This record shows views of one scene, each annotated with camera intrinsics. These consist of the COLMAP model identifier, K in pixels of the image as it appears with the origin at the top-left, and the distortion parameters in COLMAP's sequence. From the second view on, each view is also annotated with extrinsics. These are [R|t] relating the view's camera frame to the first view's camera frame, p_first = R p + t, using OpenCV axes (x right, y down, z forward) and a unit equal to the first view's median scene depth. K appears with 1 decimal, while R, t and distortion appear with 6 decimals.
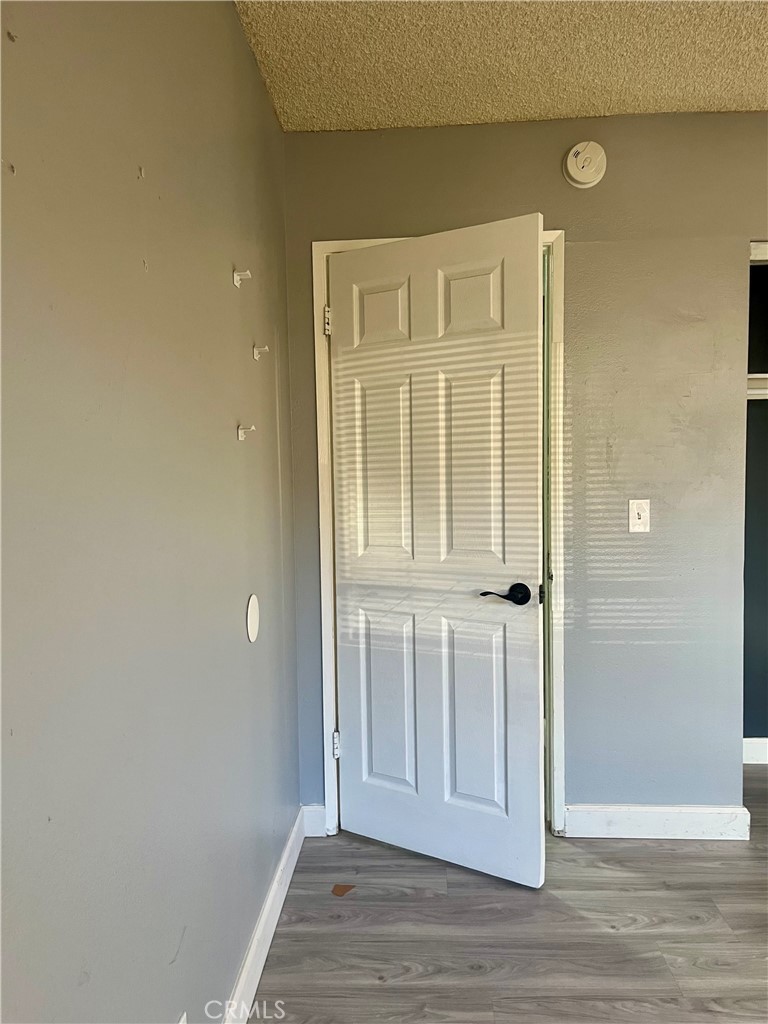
lens RADIAL K [[783.9, 0, 371.1], [0, 783.9, 516.8], [0, 0, 1]] dist [0.061334, -0.092326]
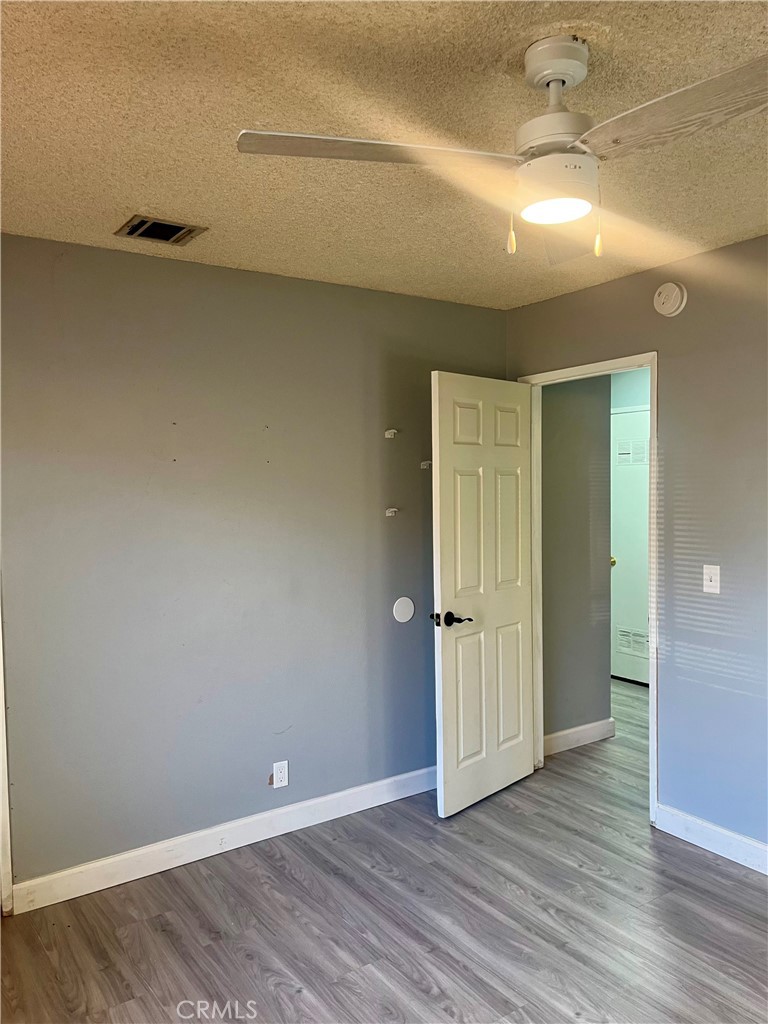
lens RADIAL K [[783.9, 0, 371.1], [0, 783.9, 516.8], [0, 0, 1]] dist [0.061334, -0.092326]
pose [[0.580077, 0.039902, -0.813584, 1.013108], [-0.045798, 0.998817, 0.016333, -0.091241], [0.813273, 0.027786, 0.581218, -0.117462]]
